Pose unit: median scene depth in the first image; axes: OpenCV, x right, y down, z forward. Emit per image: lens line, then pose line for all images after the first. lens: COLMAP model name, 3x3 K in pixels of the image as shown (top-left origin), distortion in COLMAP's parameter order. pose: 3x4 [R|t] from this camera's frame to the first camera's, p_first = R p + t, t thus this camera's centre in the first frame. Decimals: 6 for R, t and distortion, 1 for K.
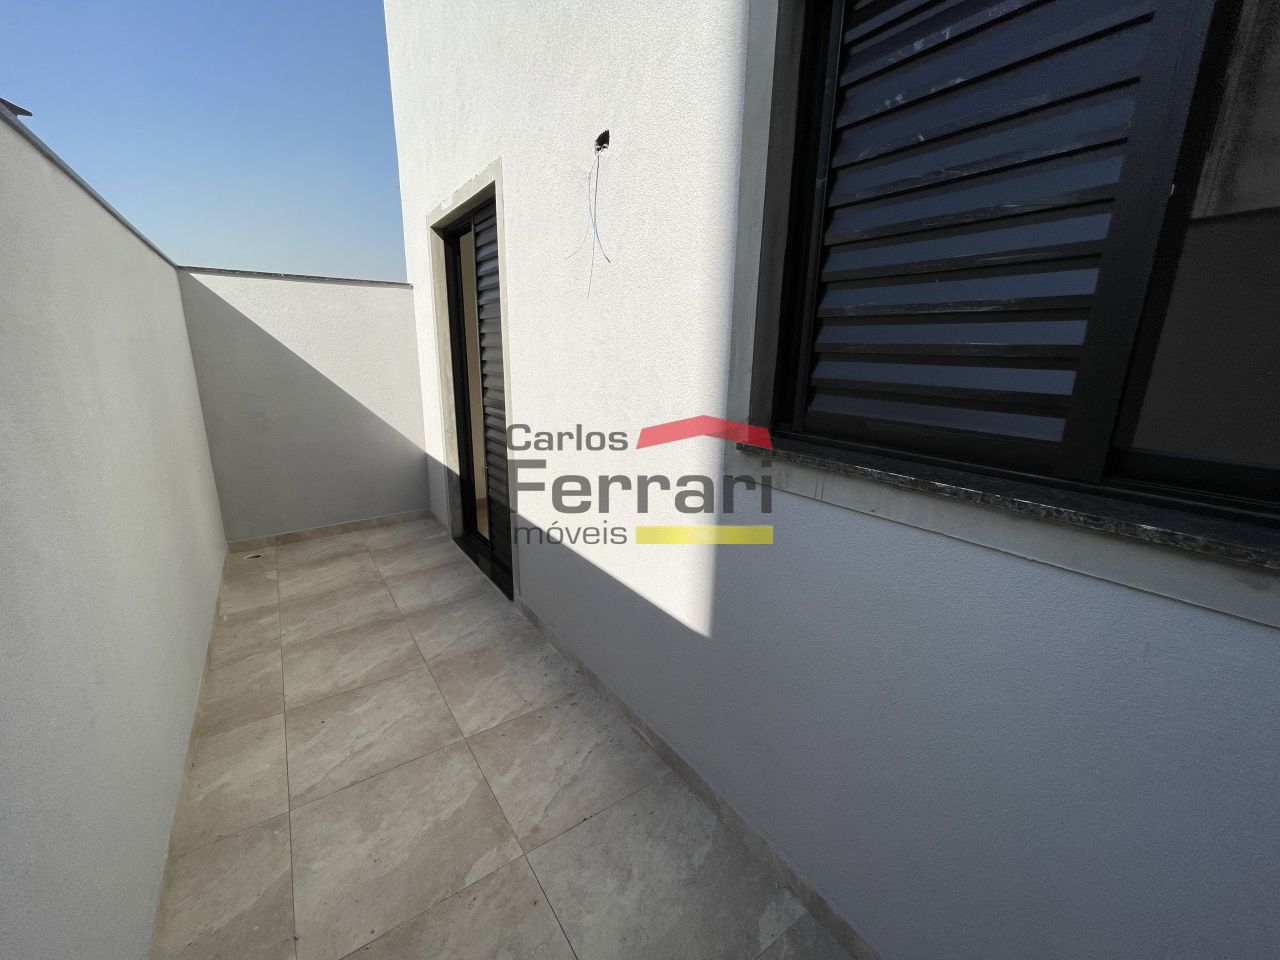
lens RADIAL K [[511.5, 0, 640.0], [0, 511.5, 480.0], [0, 0, 1]] dist [0.001759, 0.000591]
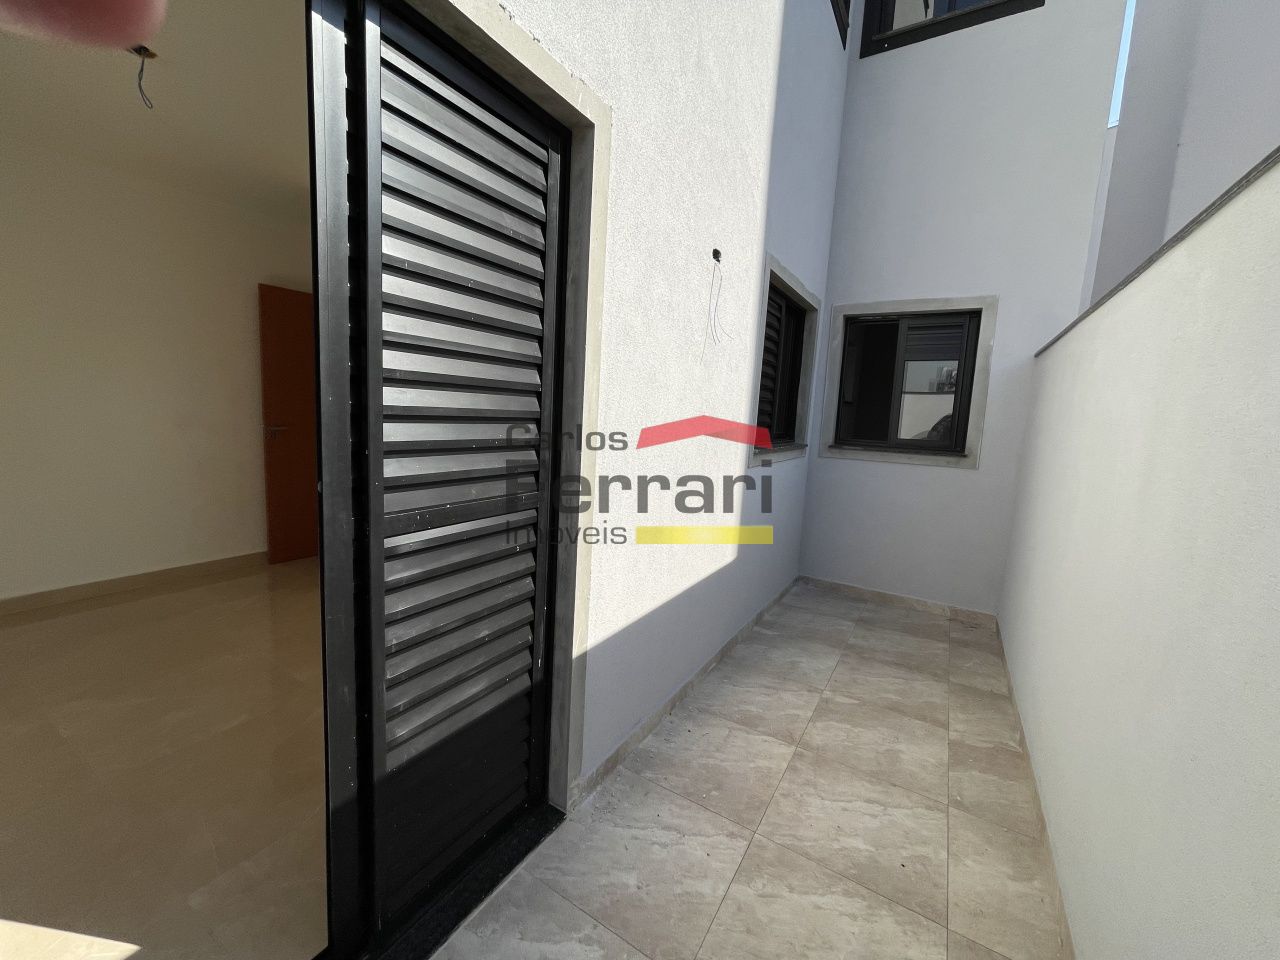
lens RADIAL K [[511.5, 0, 640.0], [0, 511.5, 480.0], [0, 0, 1]] dist [0.001759, 0.000591]
pose [[-0.396337, -0.156797, 0.904617, -1.144628], [0.160850, 0.958210, 0.236560, -0.378170], [-0.903905, 0.239265, -0.354553, 1.591647]]
